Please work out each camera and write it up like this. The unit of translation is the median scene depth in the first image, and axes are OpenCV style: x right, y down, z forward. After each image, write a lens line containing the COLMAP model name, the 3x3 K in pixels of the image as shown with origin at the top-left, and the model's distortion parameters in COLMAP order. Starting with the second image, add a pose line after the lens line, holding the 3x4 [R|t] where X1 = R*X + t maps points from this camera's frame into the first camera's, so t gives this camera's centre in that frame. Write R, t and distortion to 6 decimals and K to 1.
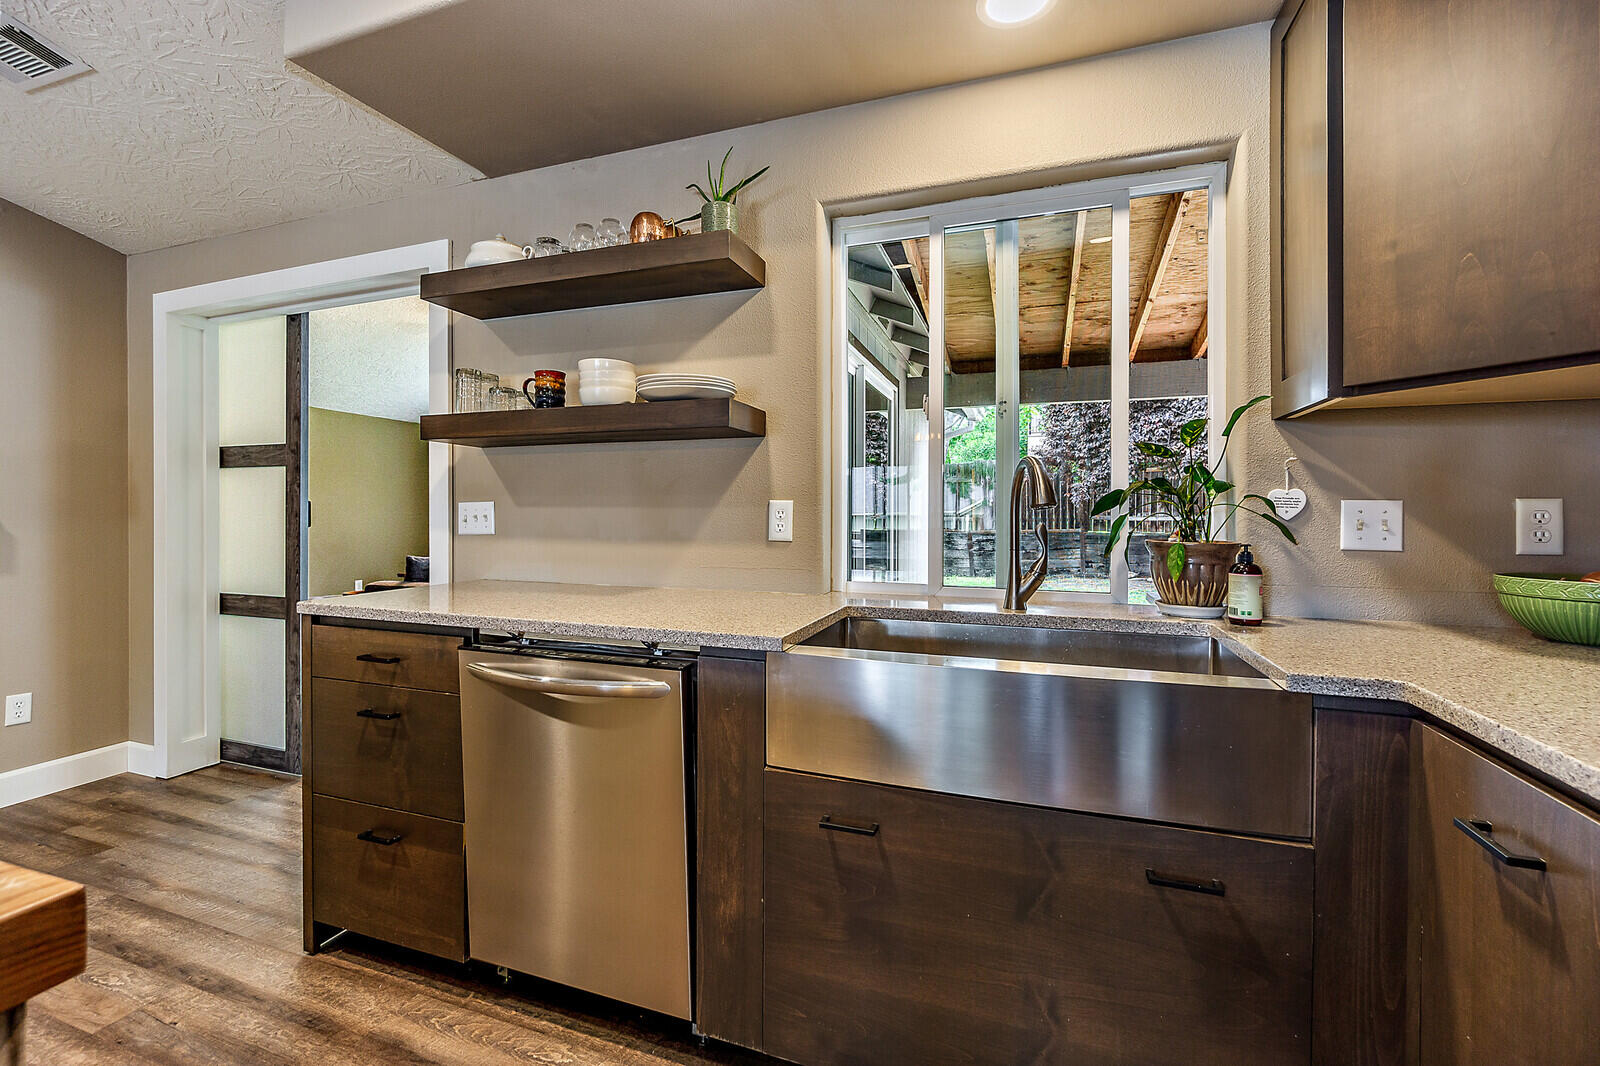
lens RADIAL K [[690.8, 0, 786.9], [0, 690.8, 521.0], [0, 0, 1]] dist [-0.001433, 0.000262]
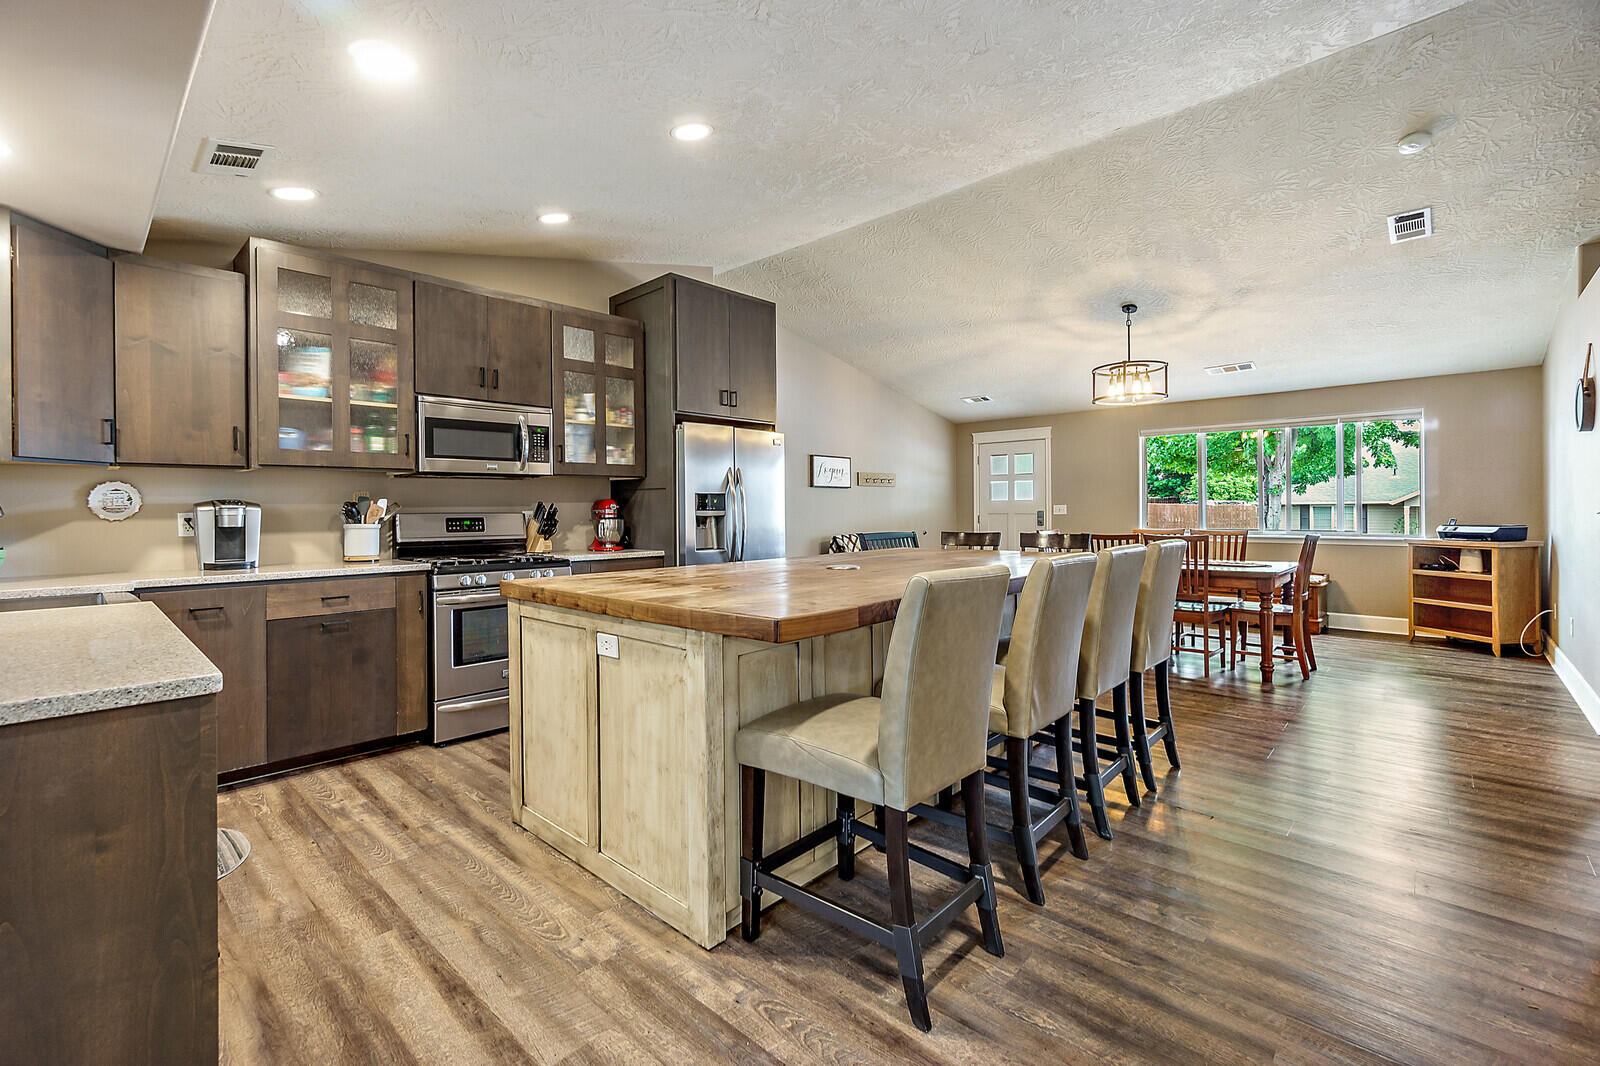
lens RADIAL K [[691.8, 0, 800.4], [0, 691.8, 509.7], [0, 0, 1]] dist [-0.002830, -0.000219]
pose [[-0.921020, 0.003944, 0.389495, -1.277982], [0.011367, 0.999795, 0.016755, -0.031165], [-0.389349, 0.019859, -0.920876, 1.229131]]
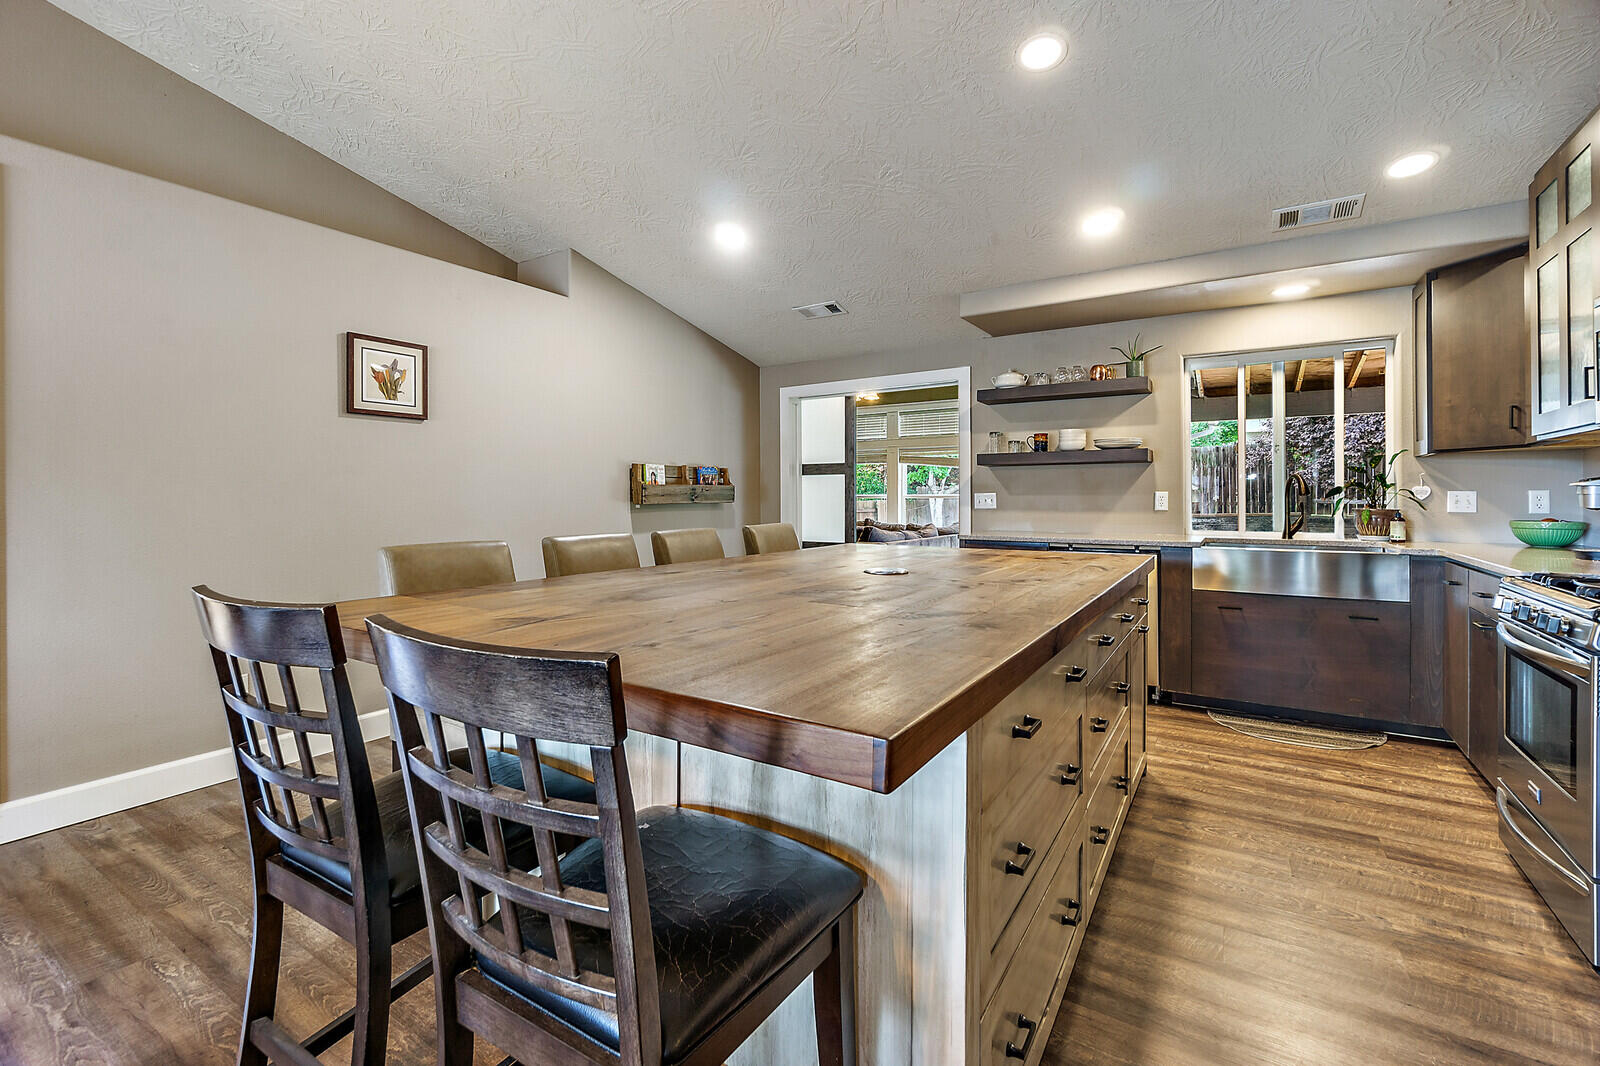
lens RADIAL K [[697.9, 0, 794.8], [0, 697.9, 500.1], [0, 0, 1]] dist [0.000656, 0.000290]
pose [[0.975651, -0.003660, -0.219299, -0.654854], [0.001929, 0.999965, -0.008109, 0.011794], [0.219321, 0.007488, 0.975624, -1.402909]]
